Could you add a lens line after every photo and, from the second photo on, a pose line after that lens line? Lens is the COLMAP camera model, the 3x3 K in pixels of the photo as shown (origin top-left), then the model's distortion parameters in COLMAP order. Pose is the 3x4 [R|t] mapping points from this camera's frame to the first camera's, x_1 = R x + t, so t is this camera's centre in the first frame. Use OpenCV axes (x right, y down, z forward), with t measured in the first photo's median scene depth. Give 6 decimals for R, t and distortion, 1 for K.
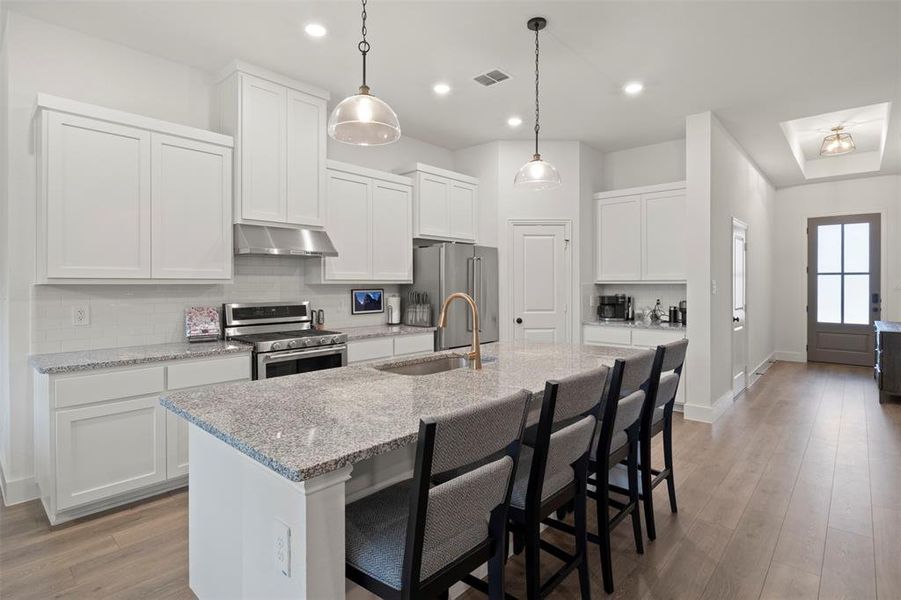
lens RADIAL K [[449.9, 0, 451.2], [0, 449.9, 285.9], [0, 0, 1]] dist [-0.011150, -0.000219]
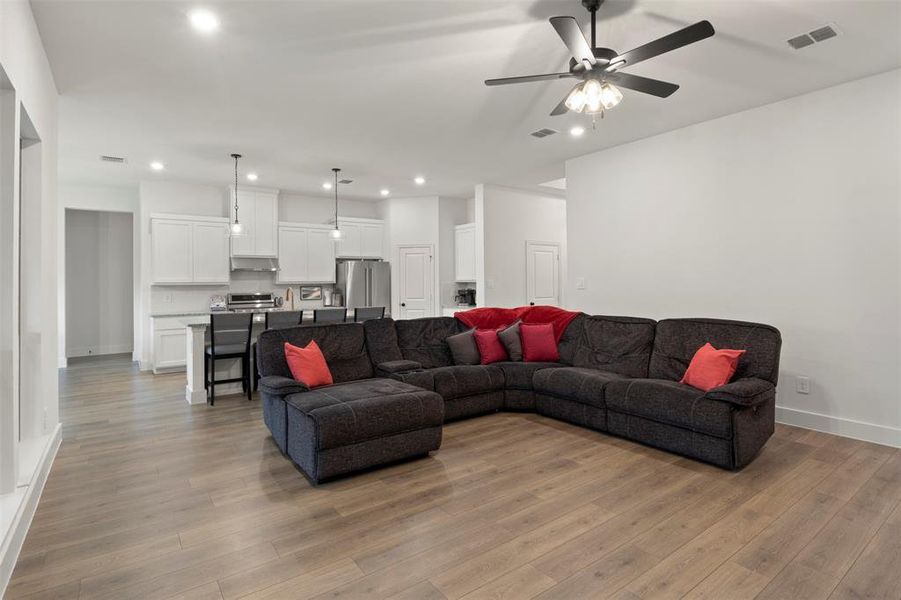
lens RADIAL K [[452.7, 0, 451.1], [0, 452.7, 279.8], [0, 0, 1]] dist [-0.003560, 0.000010]
pose [[0.979153, -0.008033, -0.202966, 0.925643], [0.006709, 0.999952, -0.007209, -0.003184], [0.203014, 0.005697, 0.979159, -0.860649]]
